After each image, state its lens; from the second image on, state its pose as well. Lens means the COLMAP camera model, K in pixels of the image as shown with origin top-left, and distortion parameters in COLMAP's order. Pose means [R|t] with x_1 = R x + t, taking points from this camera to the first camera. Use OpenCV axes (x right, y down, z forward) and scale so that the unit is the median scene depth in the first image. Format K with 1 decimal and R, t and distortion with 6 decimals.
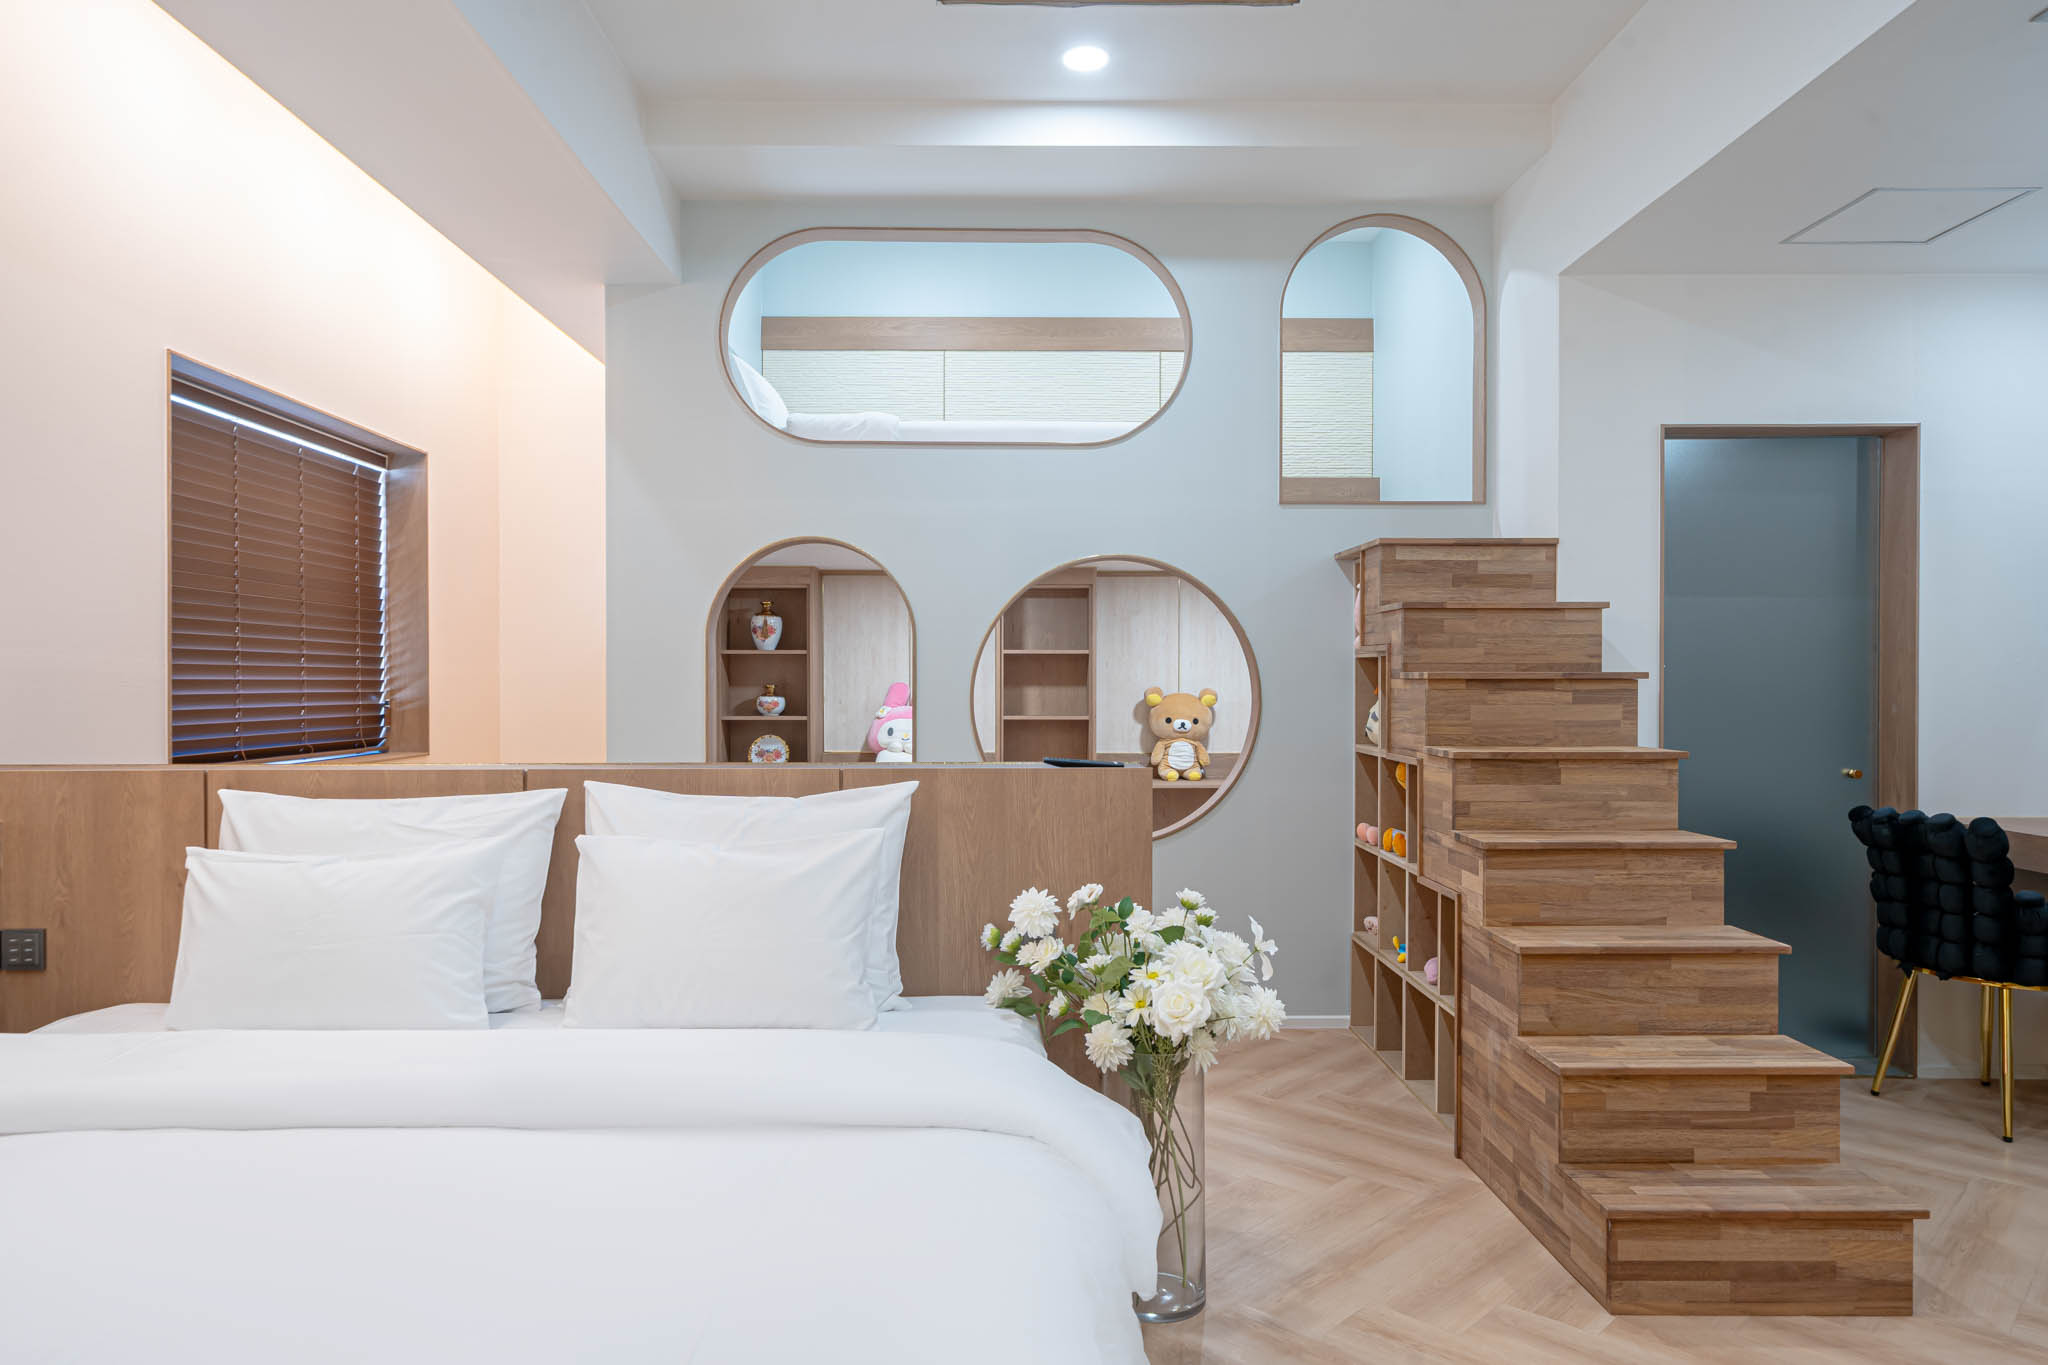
lens RADIAL K [[1325.4, 0, 1024.0], [0, 1325.4, 682.5], [0, 0, 1]] dist [0.008767, 0.001225]
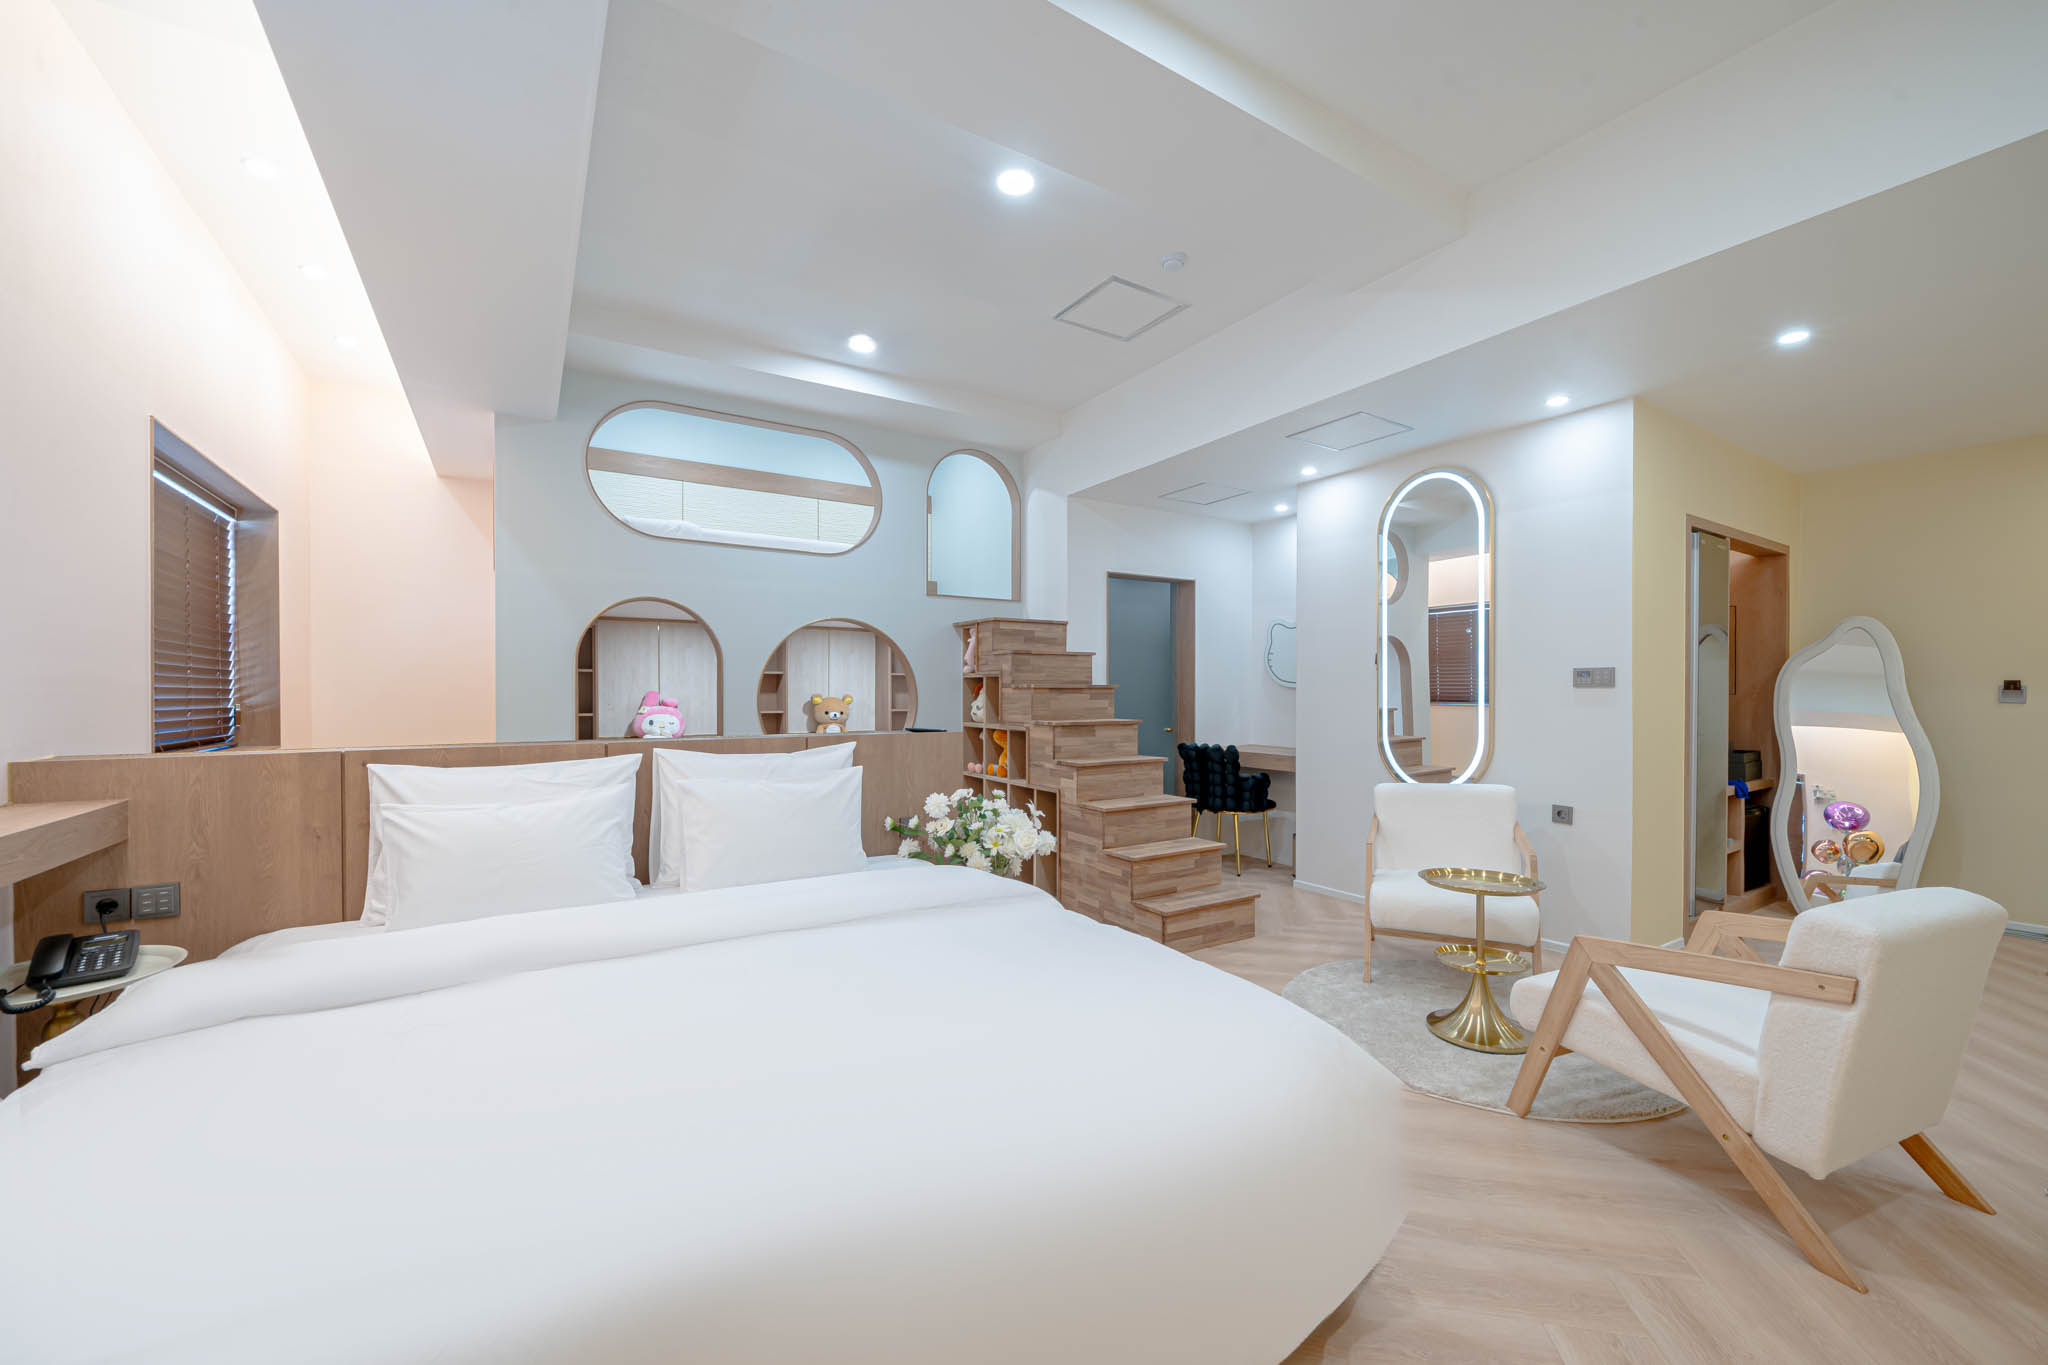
lens RADIAL K [[800.6, 0, 1034.2], [0, 800.6, 696.5], [0, 0, 1]] dist [0.001389, 0.000056]
pose [[0.848800, -0.003502, 0.528703, -0.349318], [0.001889, 0.999992, 0.003591, 0.006312], [-0.528711, -0.002049, 0.848799, -0.053752]]
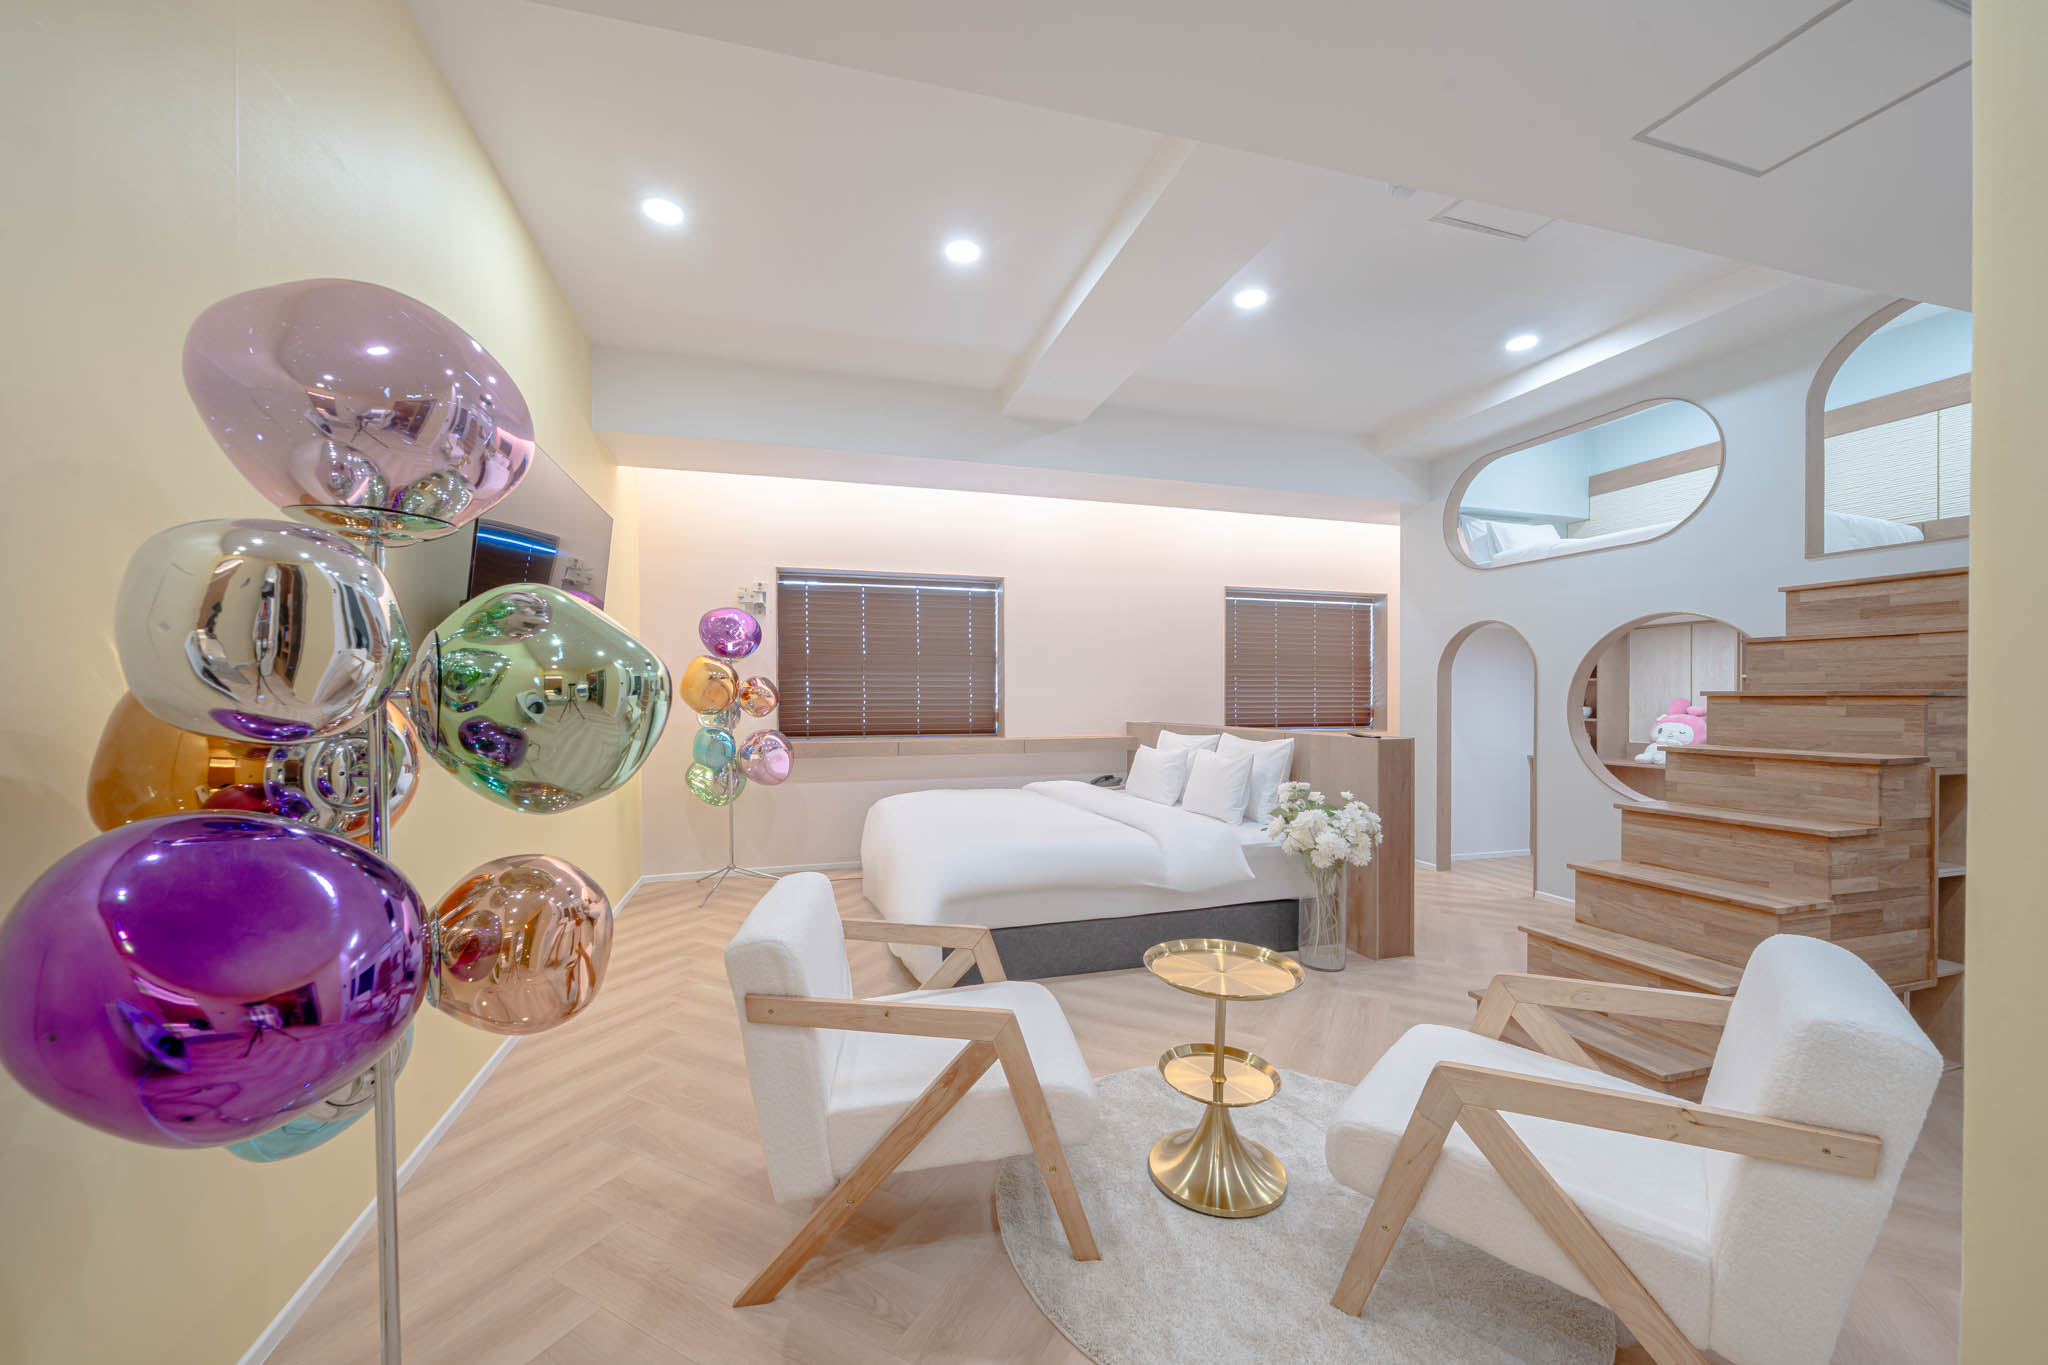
lens RADIAL K [[772.5, 0, 1026.9], [0, 772.5, 704.0], [0, 0, 1]] dist [0.000709, 0.000140]
pose [[0.285751, 0.007861, -0.958272, 0.871034], [-0.000384, 0.999967, 0.008088, -0.000880], [0.958304, -0.001943, 0.285745, 0.087121]]
